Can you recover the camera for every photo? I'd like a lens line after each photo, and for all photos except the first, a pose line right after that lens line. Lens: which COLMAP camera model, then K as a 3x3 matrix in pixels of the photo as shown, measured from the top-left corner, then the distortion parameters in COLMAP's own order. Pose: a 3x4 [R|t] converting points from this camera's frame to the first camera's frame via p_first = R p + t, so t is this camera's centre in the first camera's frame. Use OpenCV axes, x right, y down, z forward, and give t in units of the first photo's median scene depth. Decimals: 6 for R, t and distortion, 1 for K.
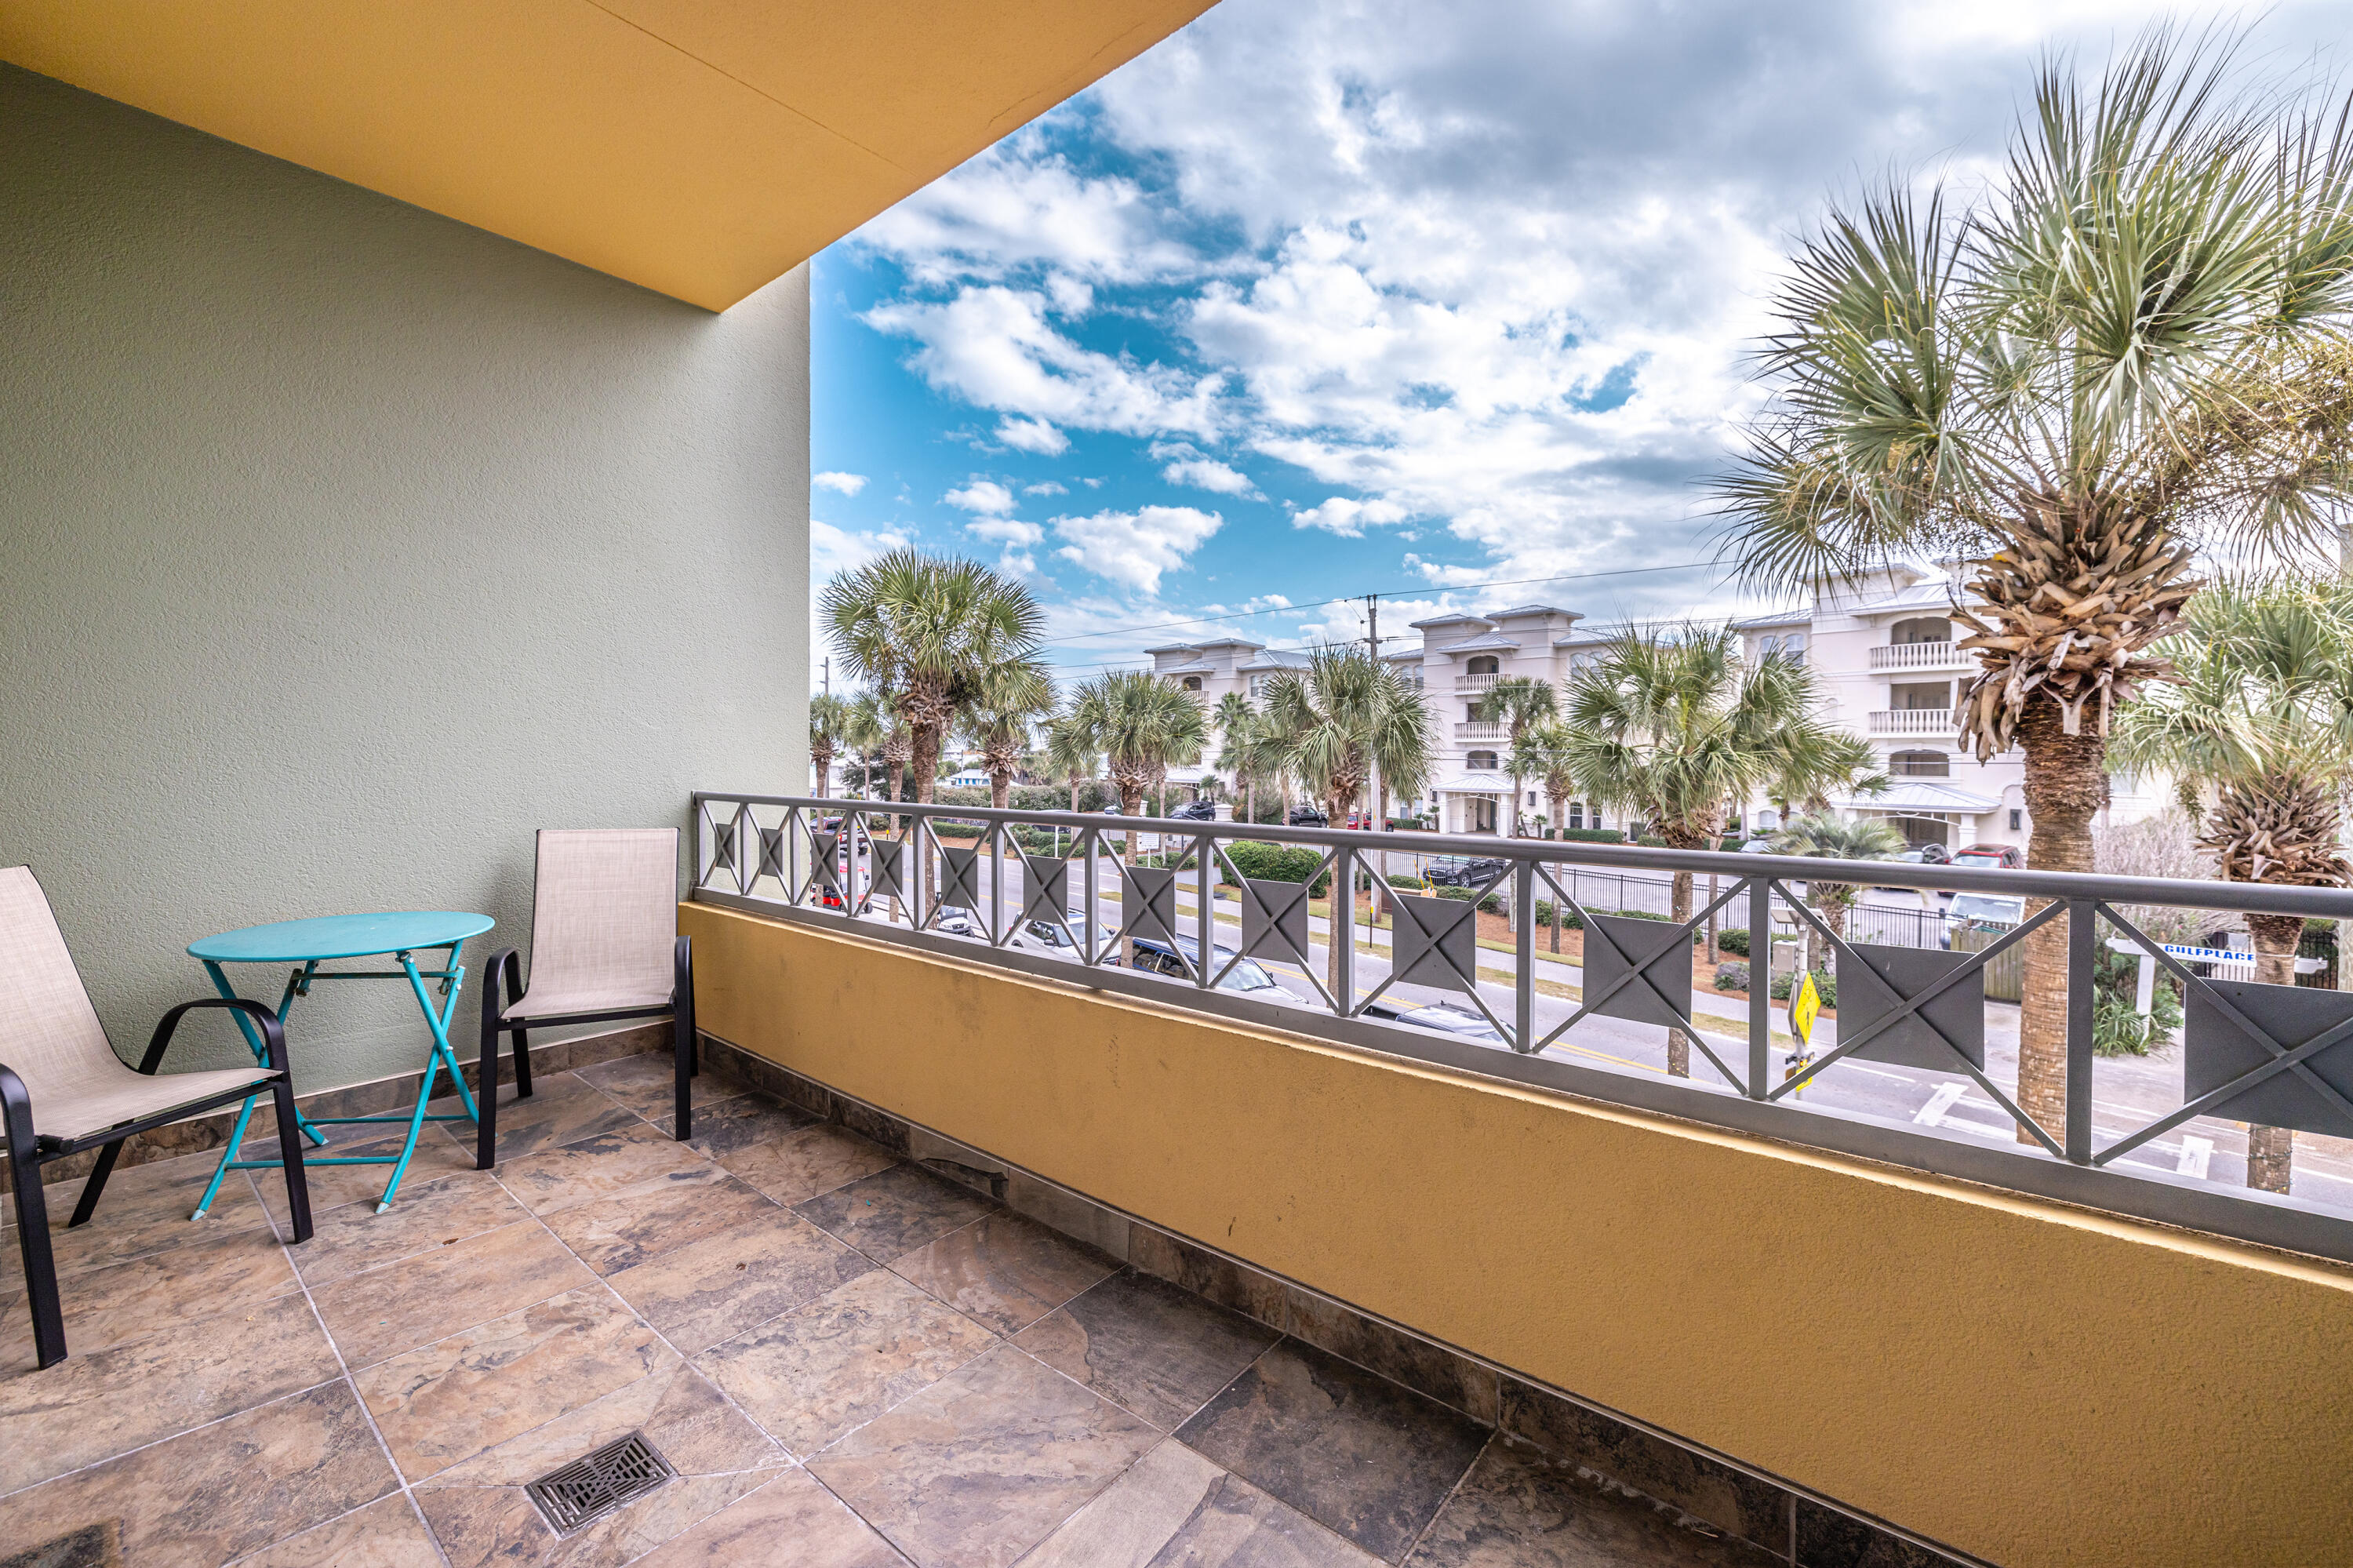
lens RADIAL K [[1039.4, 0, 1120.2], [0, 1039.4, 735.1], [0, 0, 1]] dist [-0.000559, -0.000340]
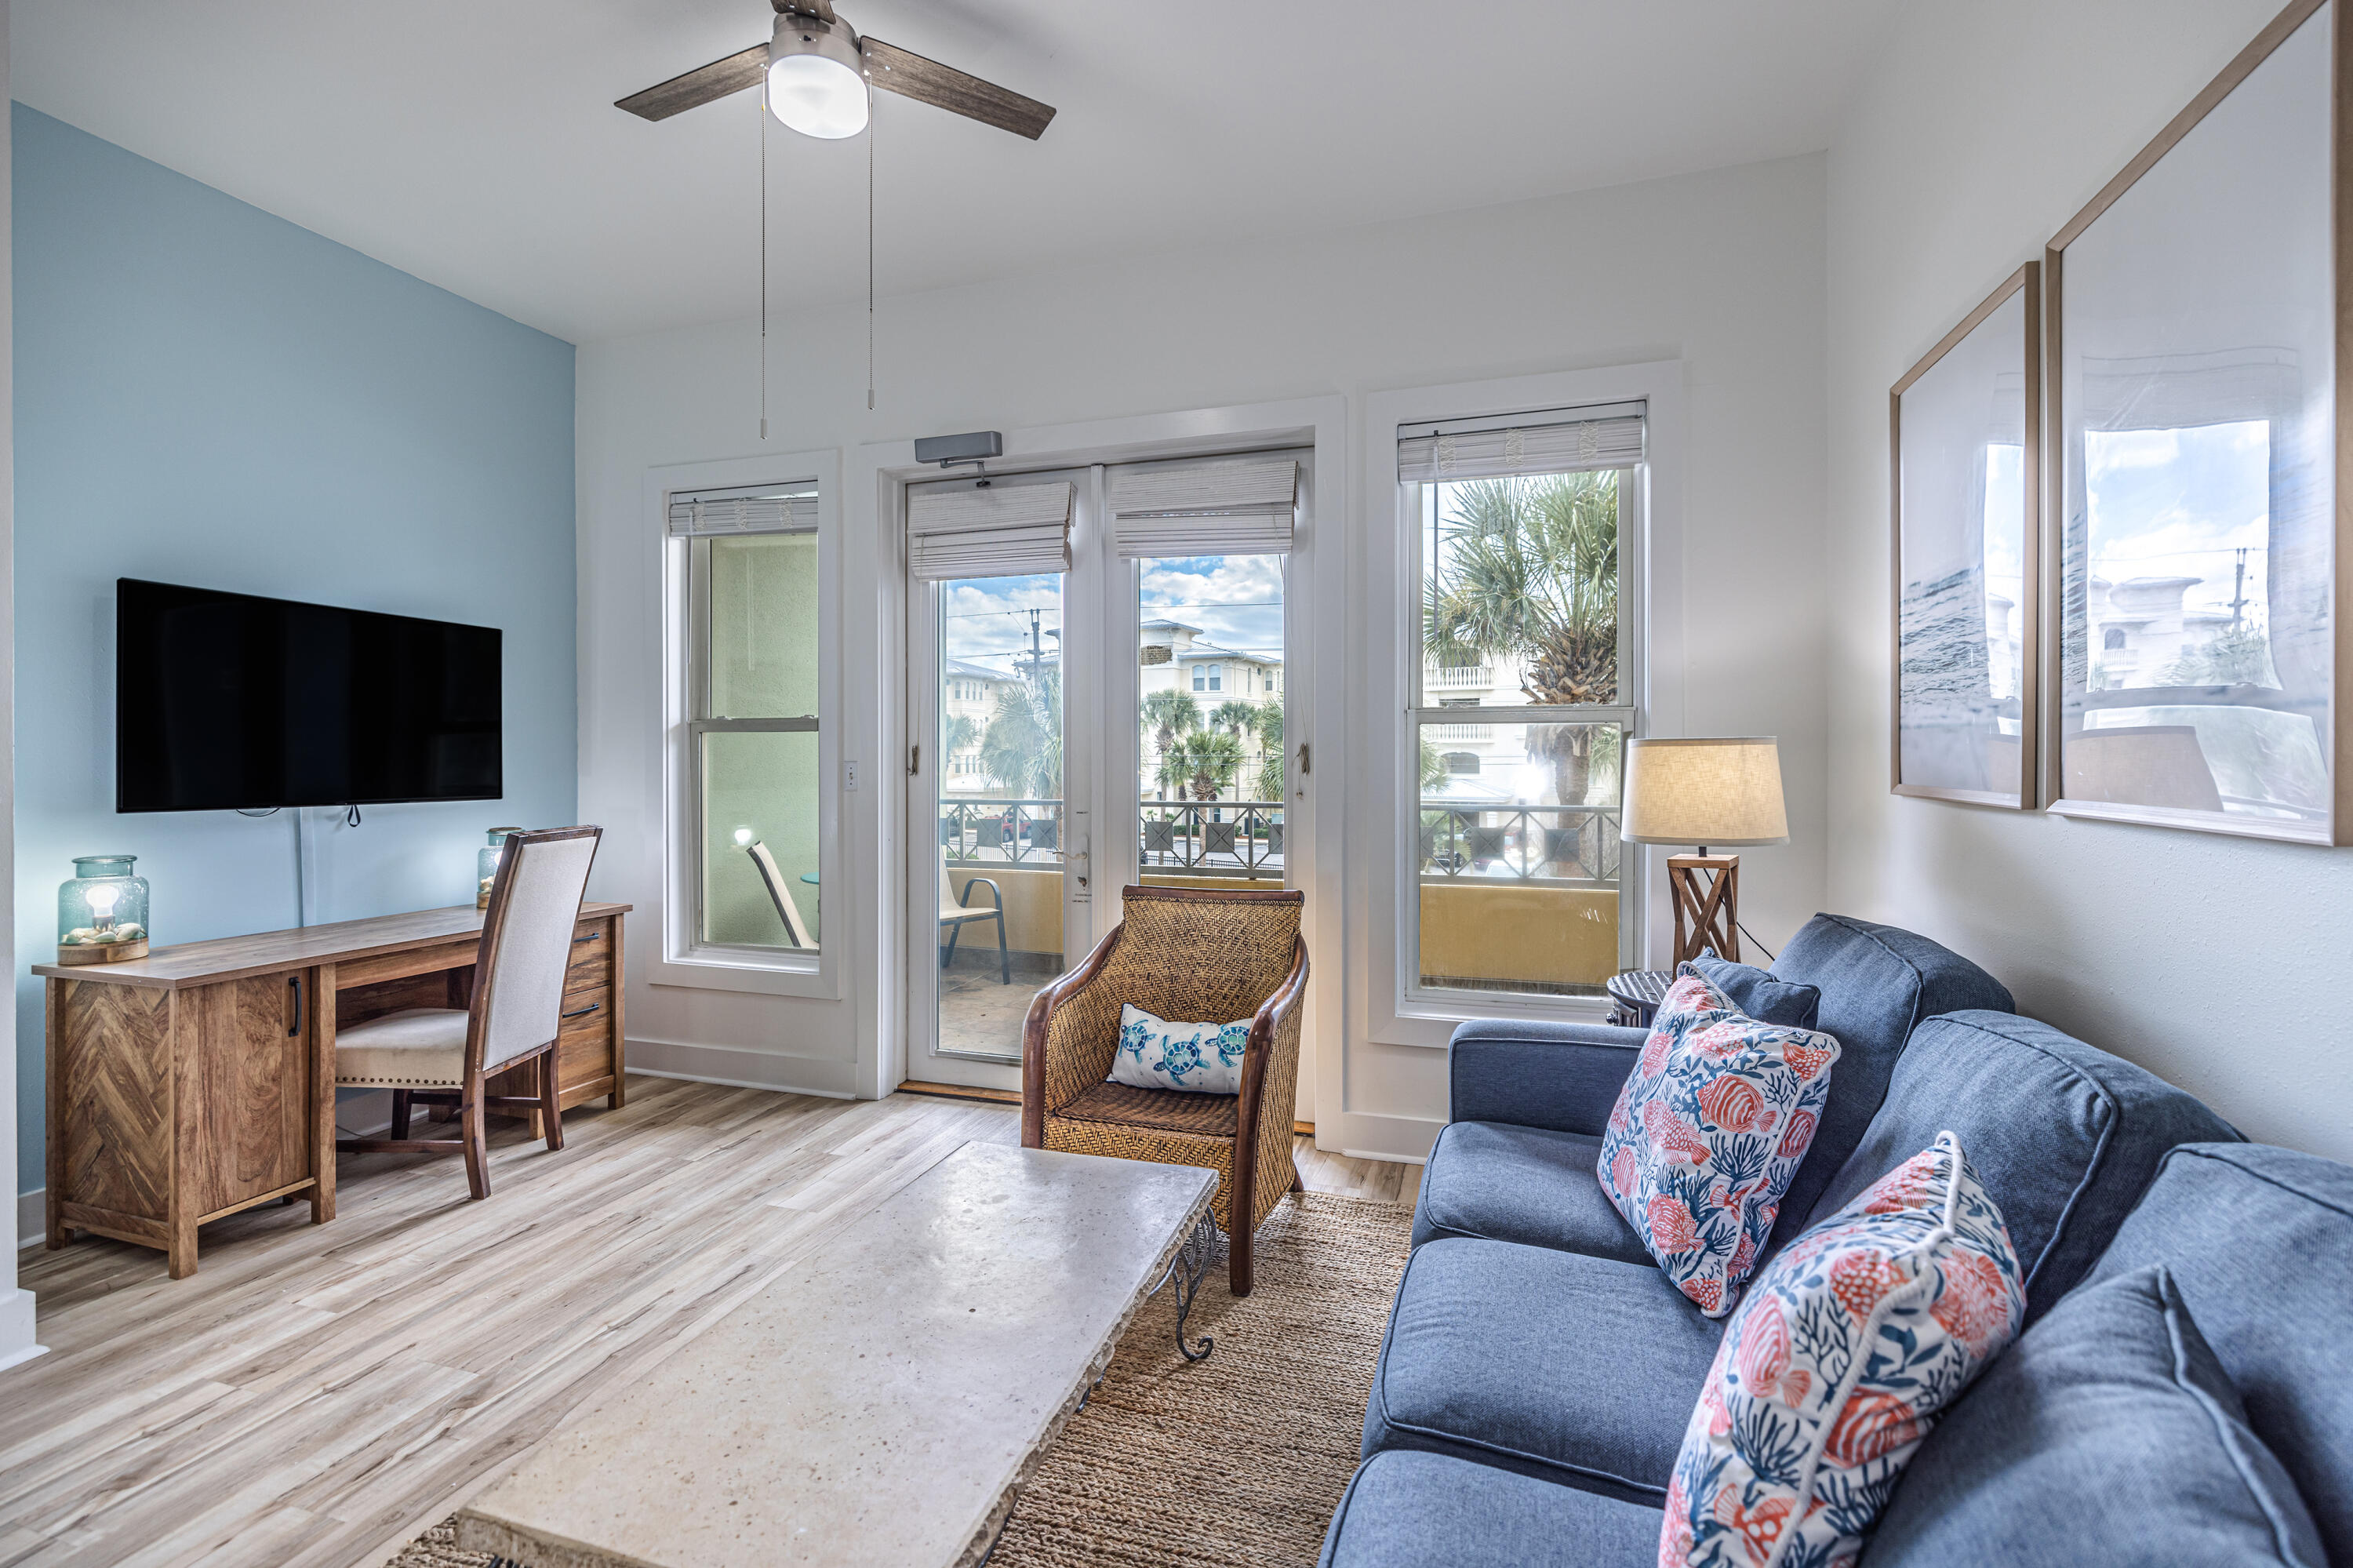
lens RADIAL K [[1039.4, 0, 1180.9], [0, 1039.4, 765.7], [0, 0, 1]] dist [-0.000559, -0.000340]
pose [[0.919334, -0.013961, 0.393231, -0.533391], [0.003985, 0.999649, 0.026175, -0.032315], [-0.393459, -0.022496, 0.919067, -0.507112]]
